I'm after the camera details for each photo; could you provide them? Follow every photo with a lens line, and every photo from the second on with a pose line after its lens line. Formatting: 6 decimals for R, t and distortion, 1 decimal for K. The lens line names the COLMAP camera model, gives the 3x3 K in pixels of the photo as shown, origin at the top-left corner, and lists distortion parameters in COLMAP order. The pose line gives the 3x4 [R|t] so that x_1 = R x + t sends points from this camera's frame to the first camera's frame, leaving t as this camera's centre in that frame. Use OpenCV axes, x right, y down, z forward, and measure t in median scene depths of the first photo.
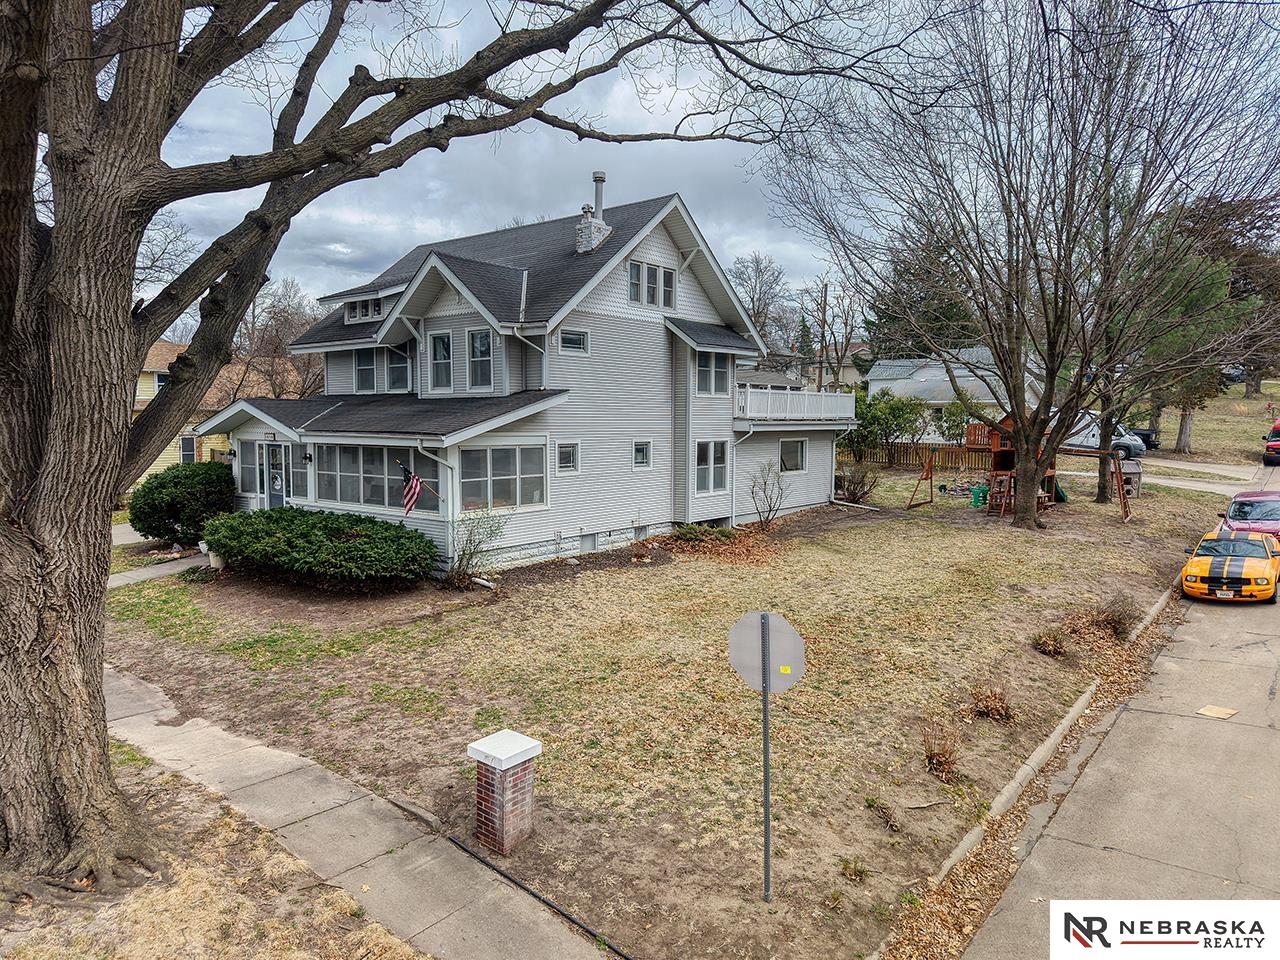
lens RADIAL K [[841.0, 0, 643.2], [0, 841.0, 497.2], [0, 0, 1]] dist [0.039394, -0.003466]
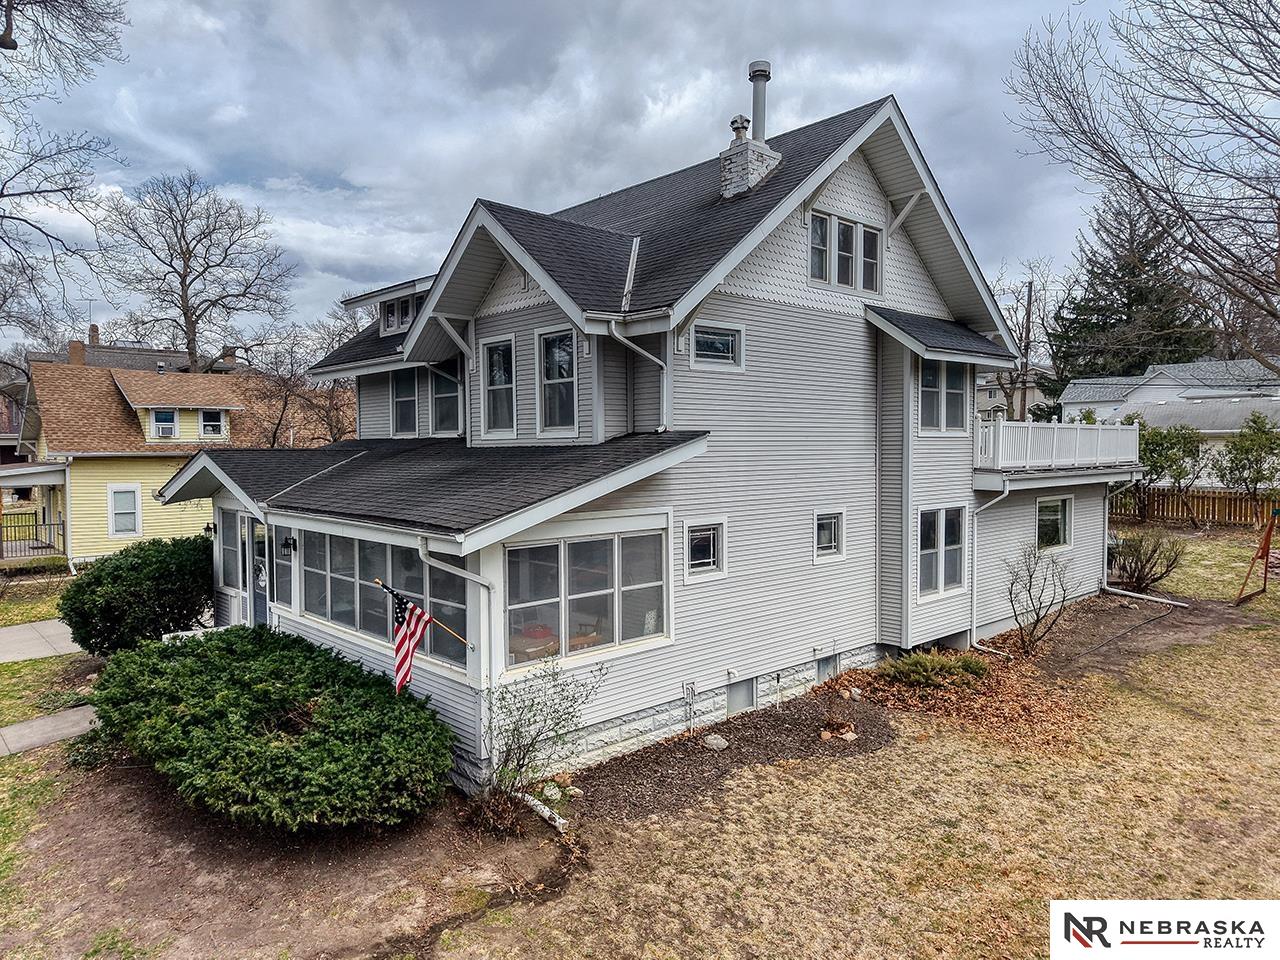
lens RADIAL K [[853.1, 0, 634.9], [0, 853.1, 485.2], [0, 0, 1]] dist [0.042249, -0.047578]
pose [[0.987632, -0.002174, -0.156777, -0.044475], [-0.004996, 0.998960, -0.045326, -0.061293], [0.156713, 0.045549, 0.986593, 0.402997]]
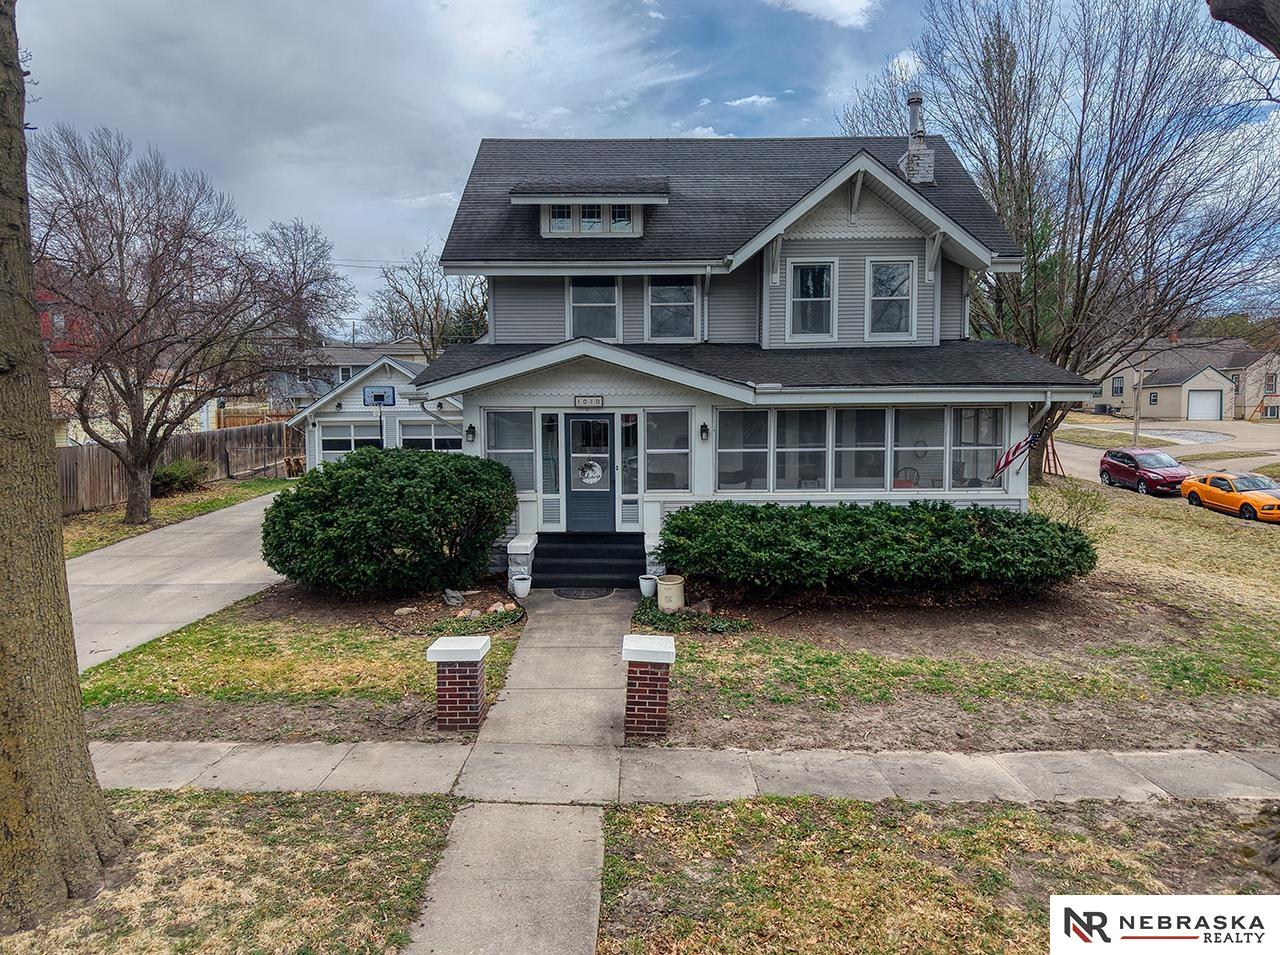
lens RADIAL K [[880.0, 0, 640.0], [0, 880.0, 477.5], [0, 0, 1]] dist [0.003802, 0.001446]
pose [[0.789683, -0.052719, 0.611246, -0.841089], [0.068192, 0.997670, -0.002052, -0.011111], [-0.609714, 0.043303, 0.791438, 0.476355]]
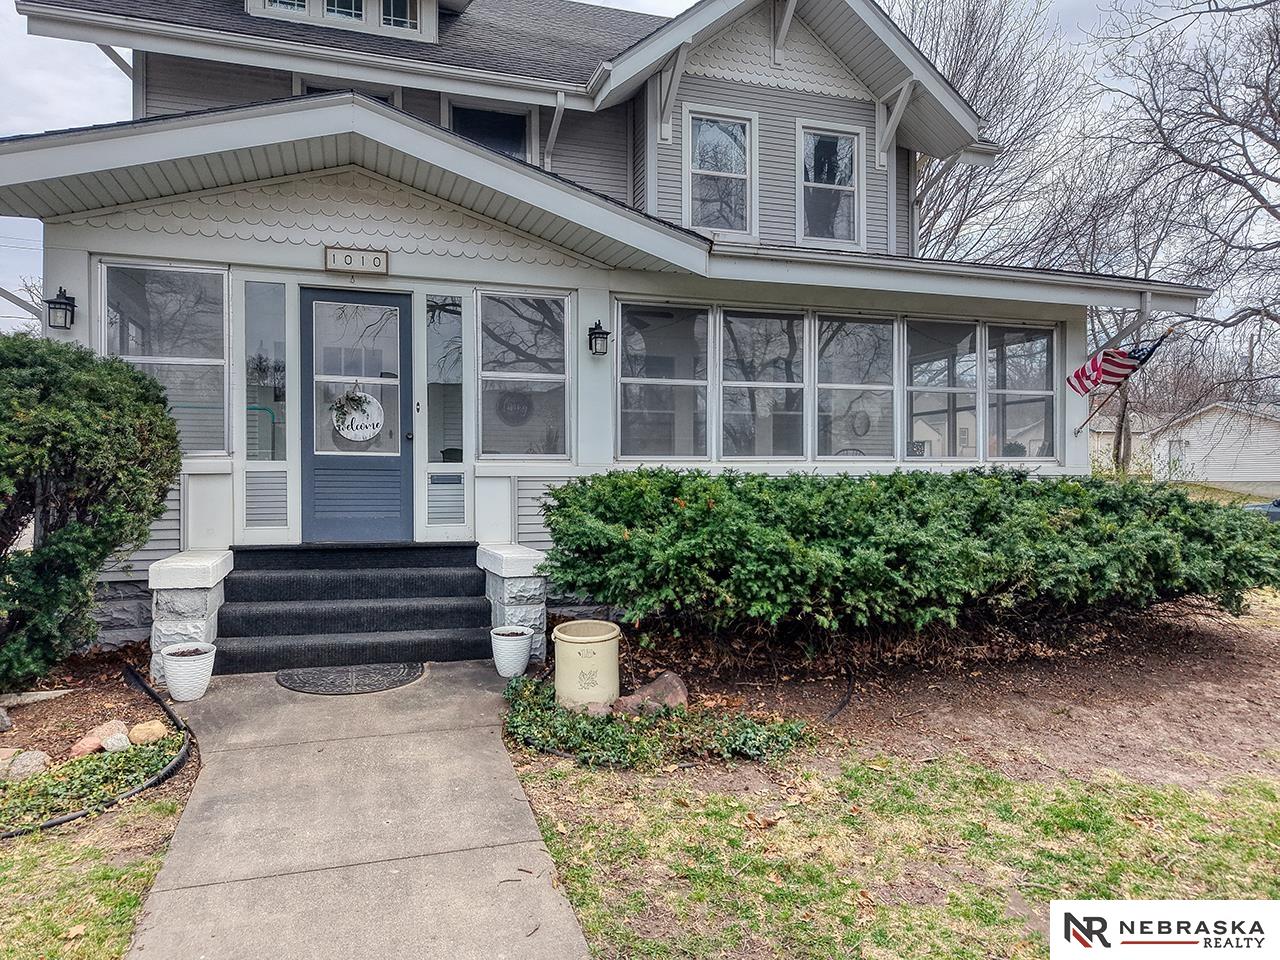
lens RADIAL K [[857.2, 0, 636.2], [0, 857.2, 484.9], [0, 0, 1]] dist [0.021673, -0.021953]
pose [[0.553205, -0.008685, 0.833000, -0.658989], [0.085786, 0.995223, -0.046595, 0.029339], [-0.828617, 0.097236, 0.551307, 0.786408]]
